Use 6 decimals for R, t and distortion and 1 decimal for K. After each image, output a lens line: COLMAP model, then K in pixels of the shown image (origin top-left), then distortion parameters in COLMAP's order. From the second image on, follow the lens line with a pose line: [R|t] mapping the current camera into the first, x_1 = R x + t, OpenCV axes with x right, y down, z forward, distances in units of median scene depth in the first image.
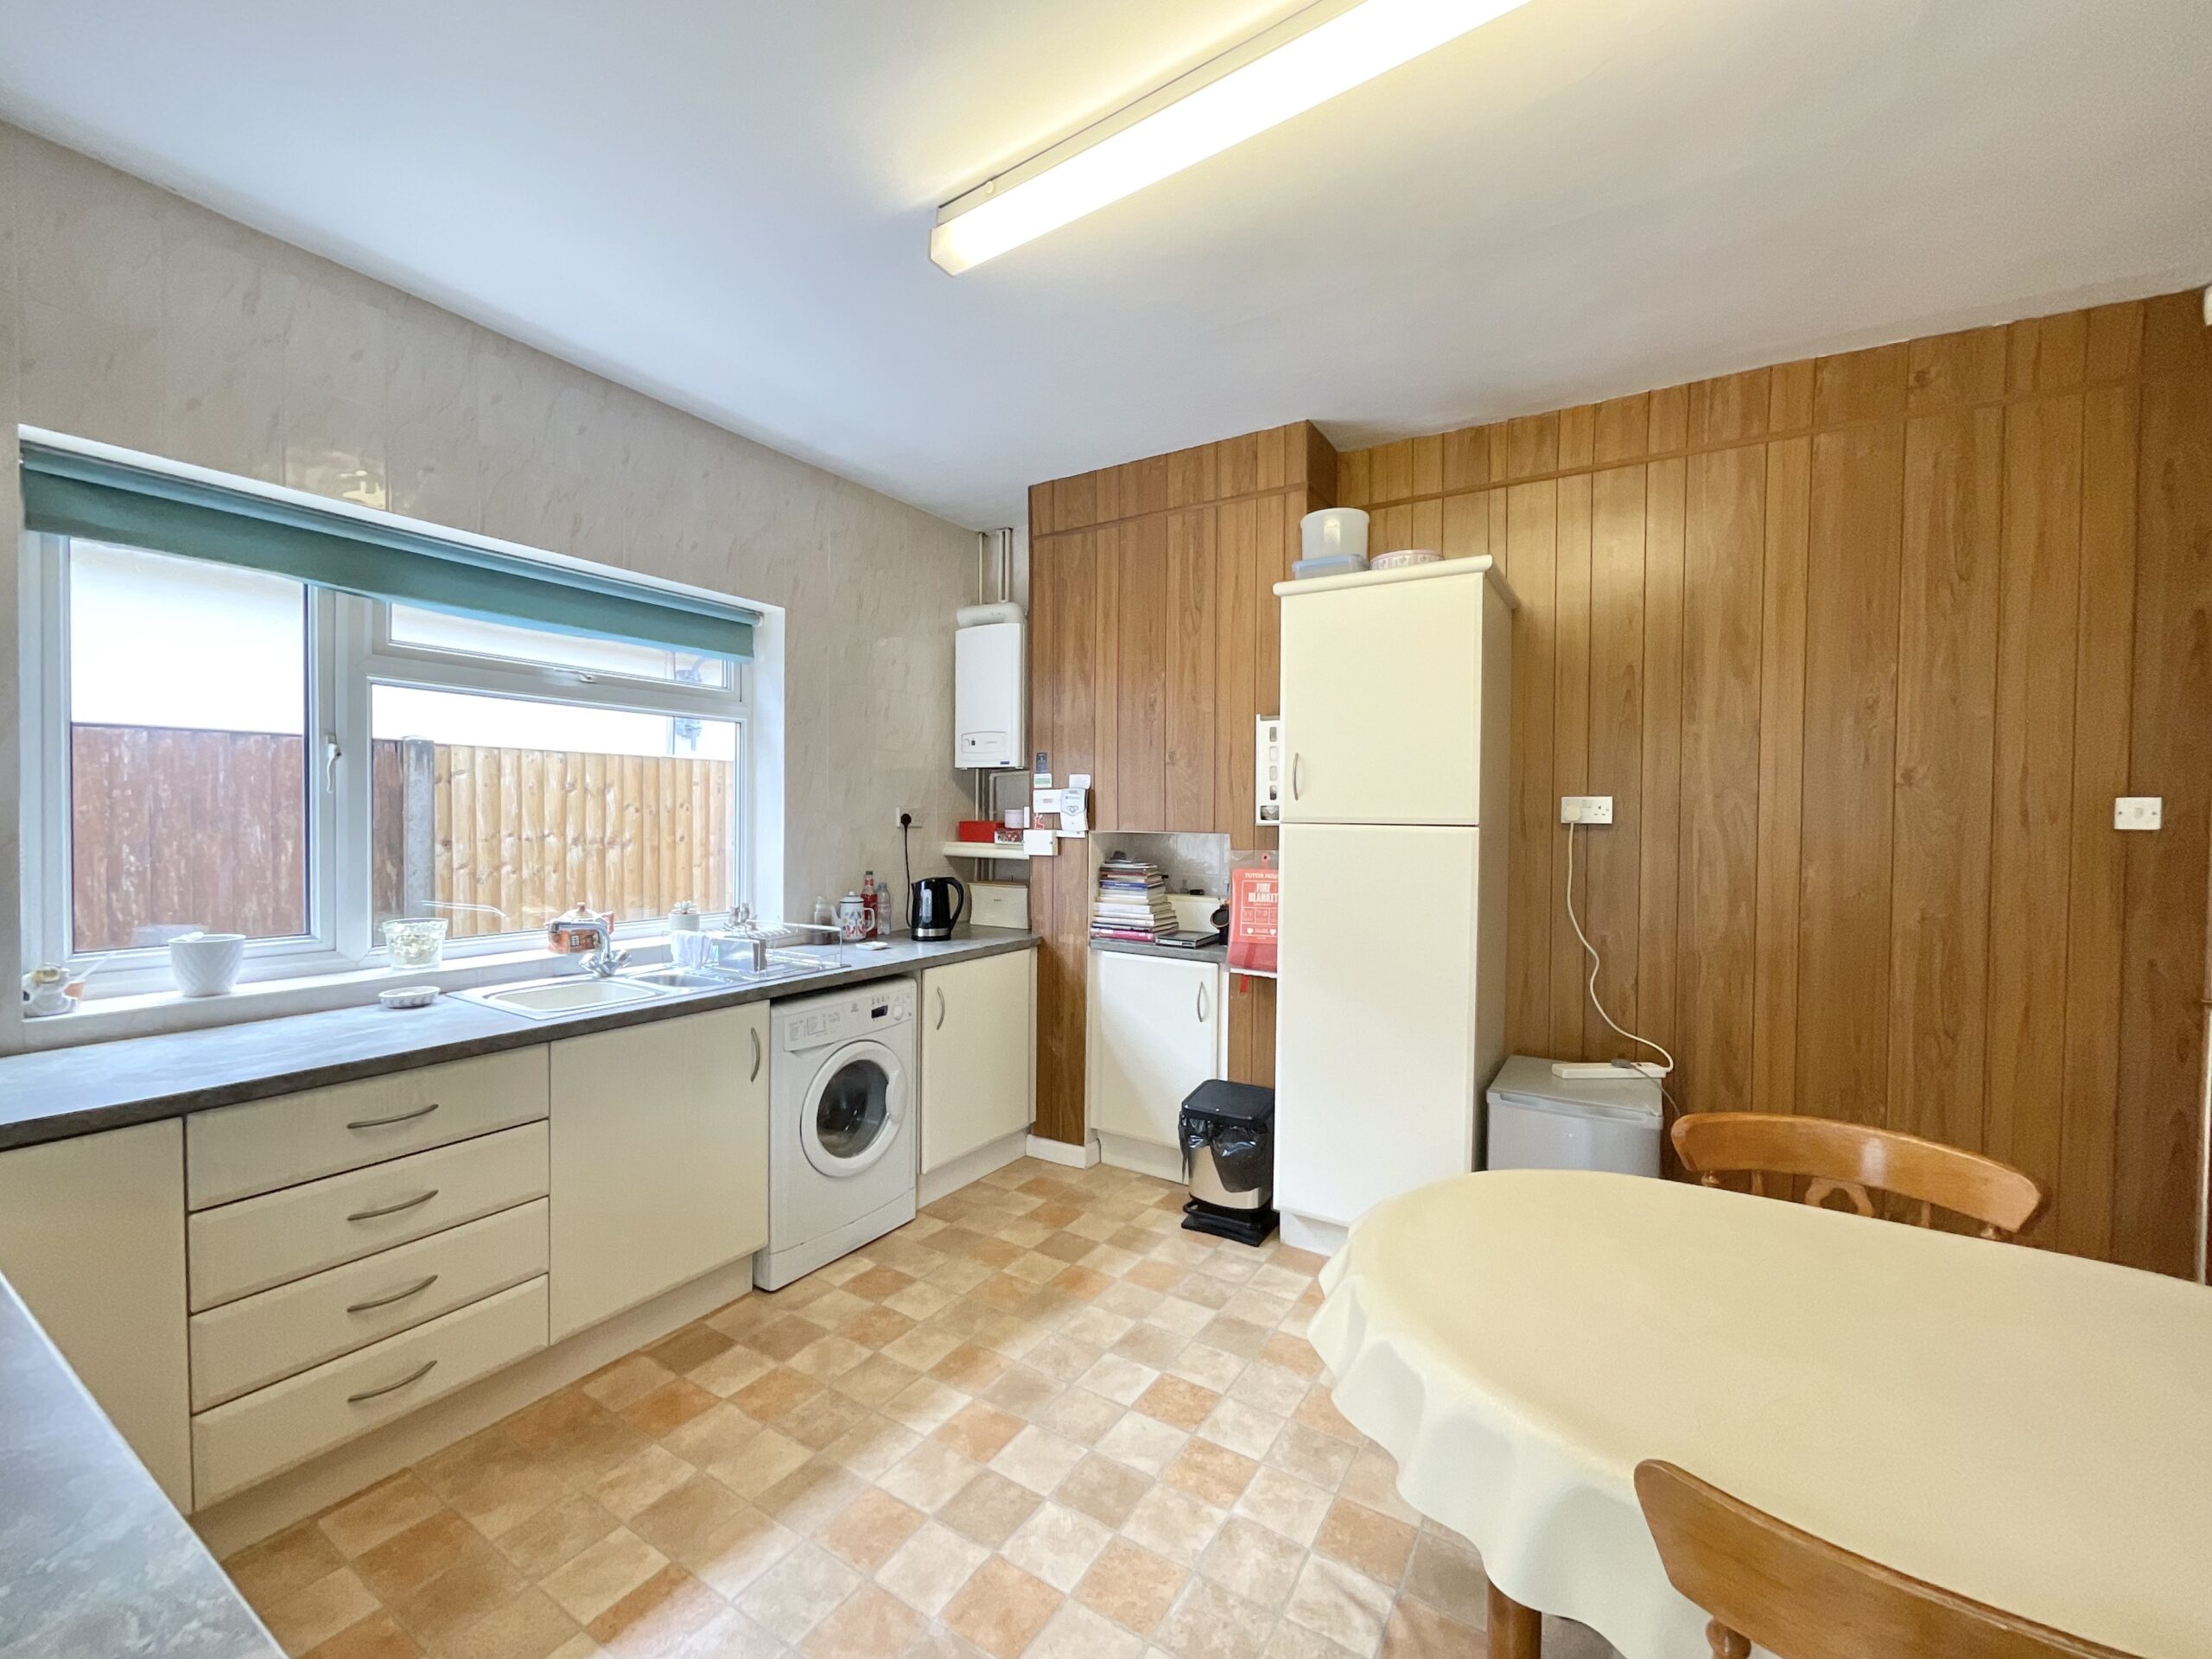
lens RADIAL K [[899.2, 0, 1106.0], [0, 899.2, 829.5], [0, 0, 1]] dist [-0.001062, -0.000313]
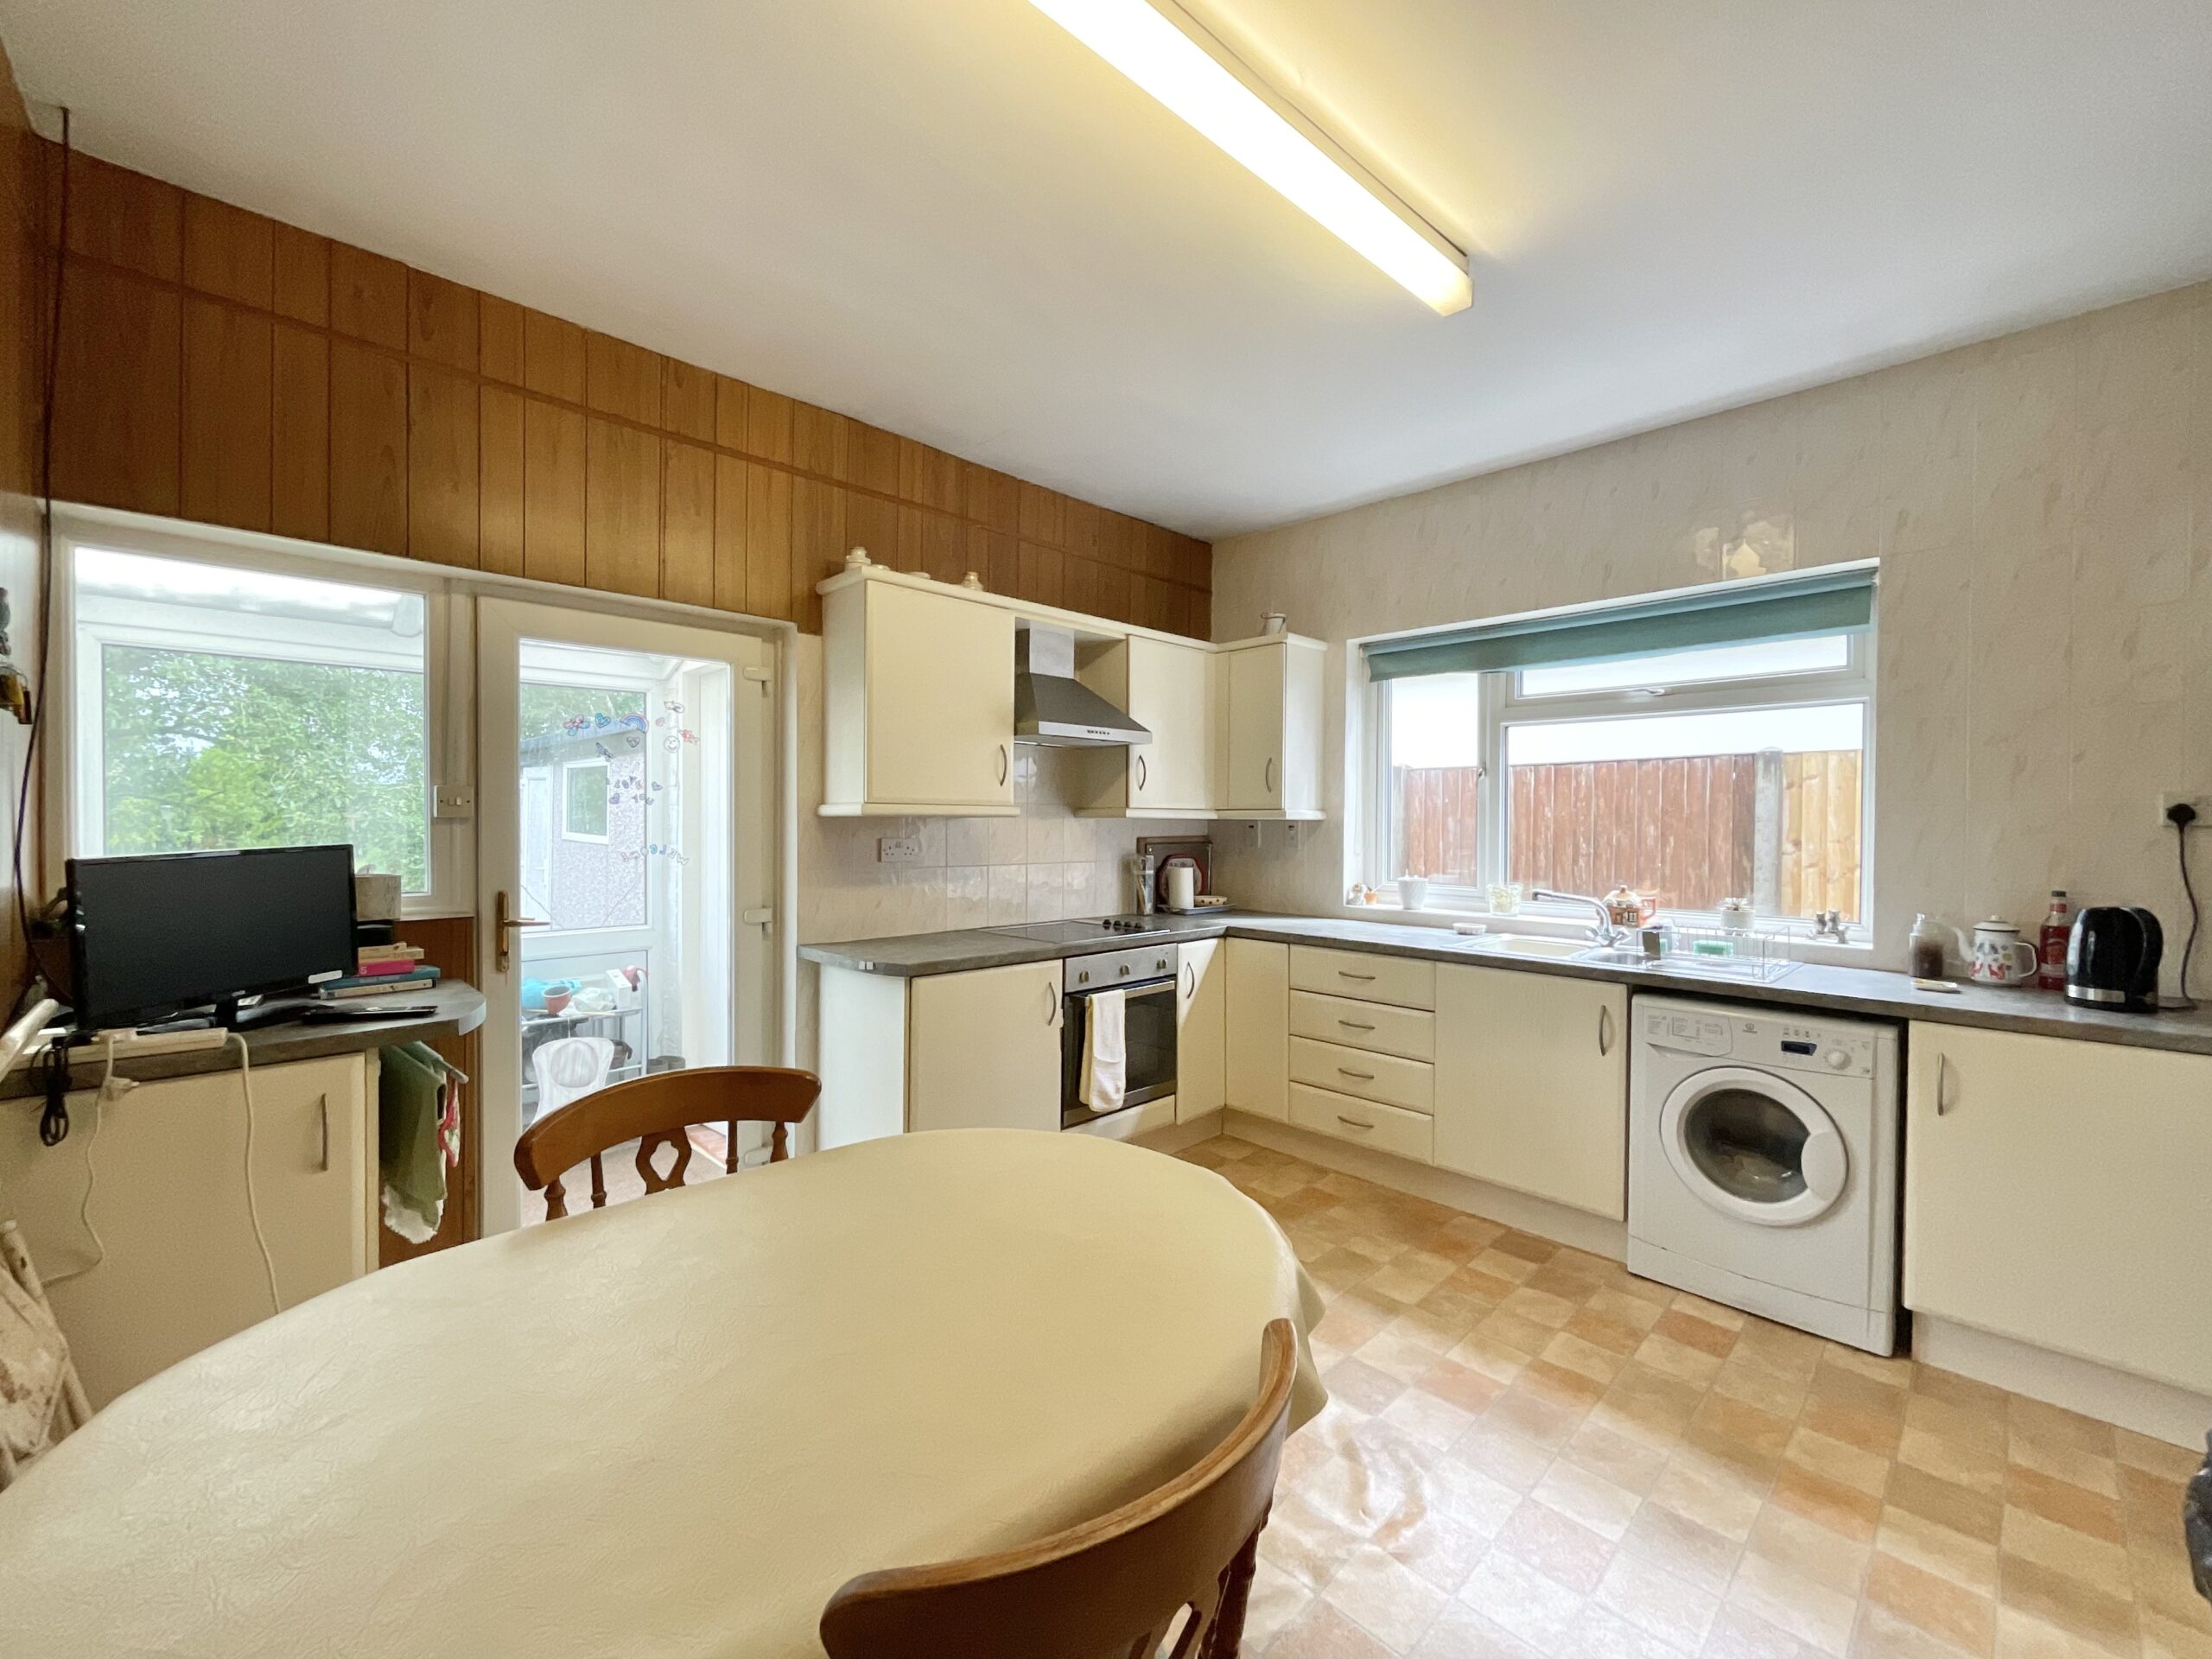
lens RADIAL K [[899.2, 0, 1106.0], [0, 899.2, 829.5], [0, 0, 1]] dist [-0.001062, -0.000313]
pose [[-0.236013, -0.000415, -0.971750, 0.738439], [-0.023128, 0.999719, 0.005190, 0.017519], [0.971475, 0.023700, -0.235956, 0.626293]]
